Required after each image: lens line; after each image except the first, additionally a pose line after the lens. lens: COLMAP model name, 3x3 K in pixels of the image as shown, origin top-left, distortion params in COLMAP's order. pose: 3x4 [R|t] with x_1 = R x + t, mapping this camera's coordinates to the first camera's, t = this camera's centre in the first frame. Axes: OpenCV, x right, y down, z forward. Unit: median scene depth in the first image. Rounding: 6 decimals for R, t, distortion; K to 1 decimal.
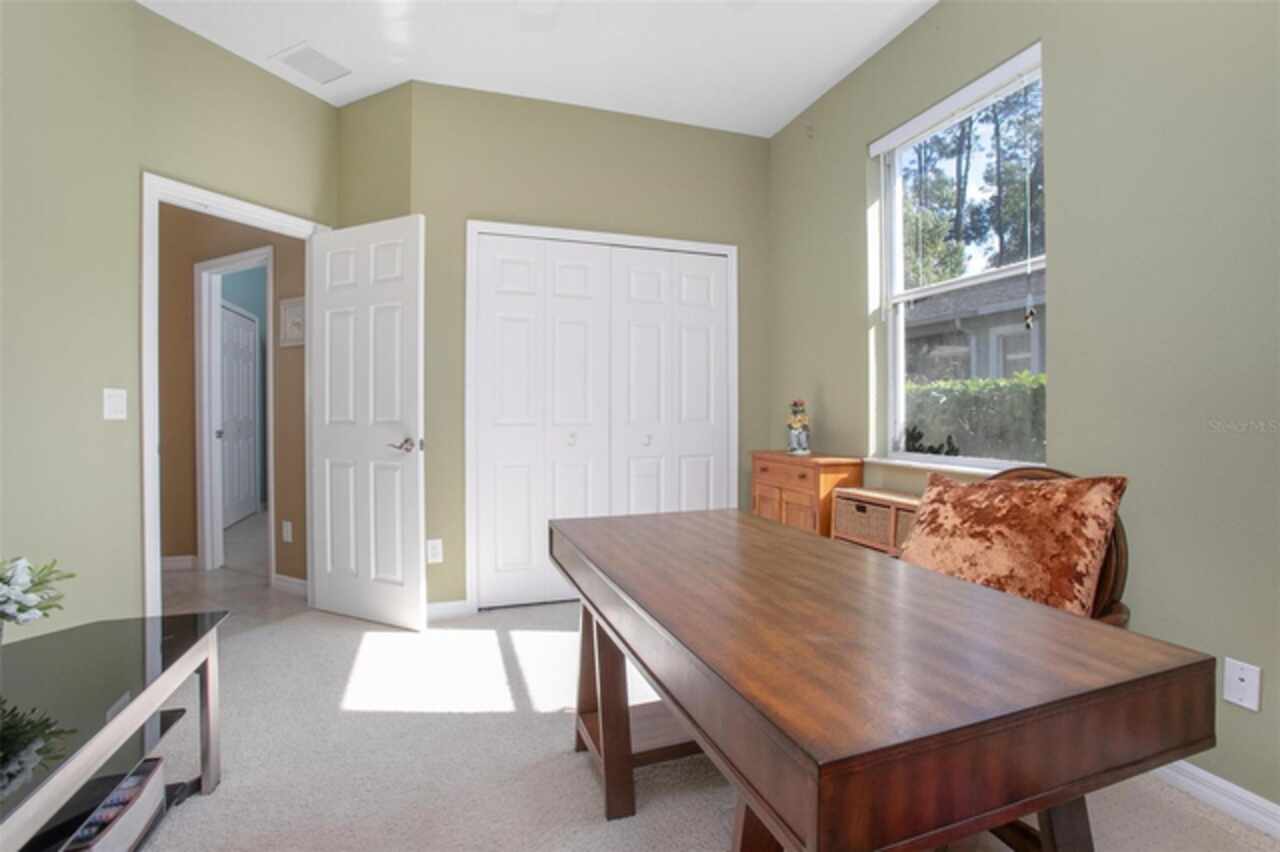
lens RADIAL K [[581.9, 0, 639.4], [0, 581.9, 418.0], [0, 0, 1]] dist [-0.054332, 0.003989]
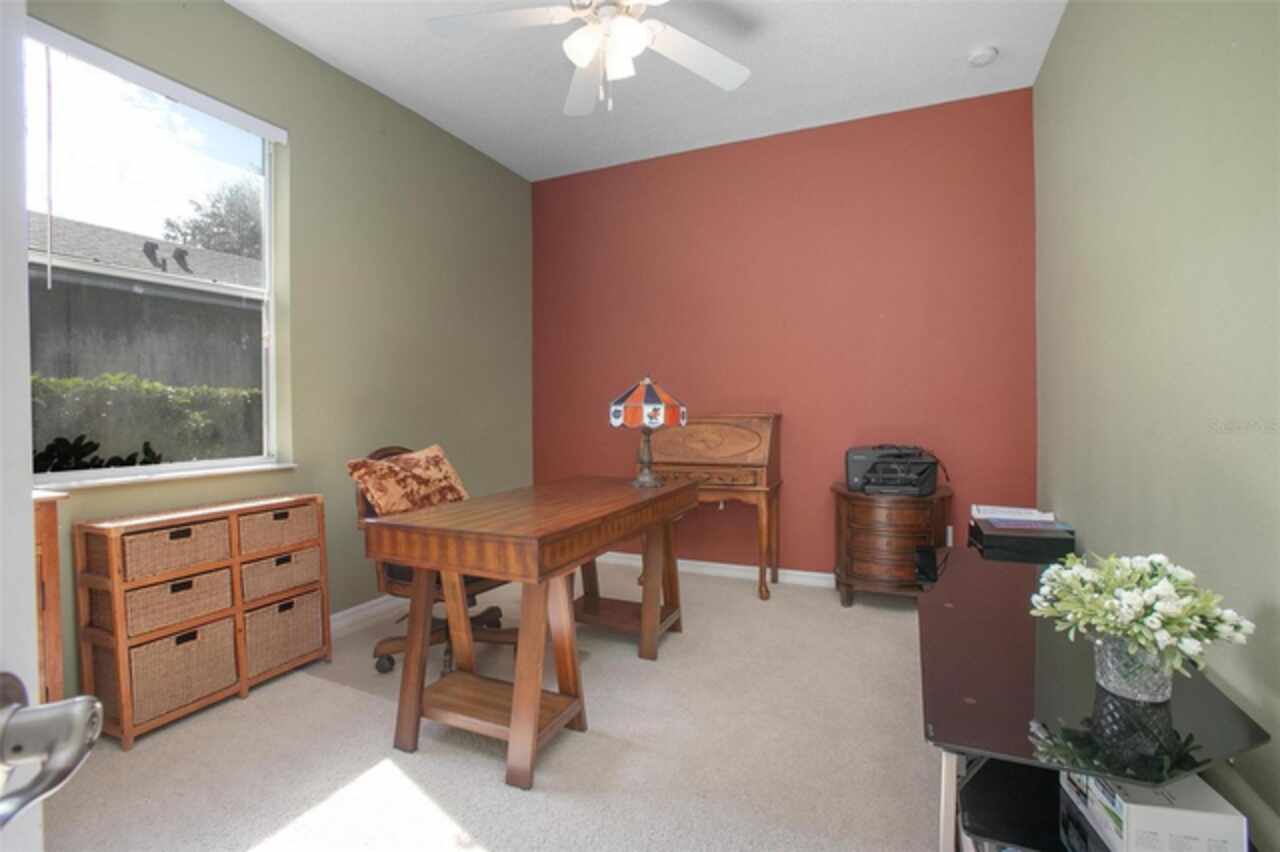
lens RADIAL K [[581.9, 0, 639.2], [0, 581.9, 421.0], [0, 0, 1]] dist [-0.054332, 0.003989]
pose [[-0.736590, -0.000499, 0.676339, -0.615329], [0.021658, 0.999469, 0.024325, -0.007243], [-0.675992, 0.032565, -0.736189, 1.121131]]
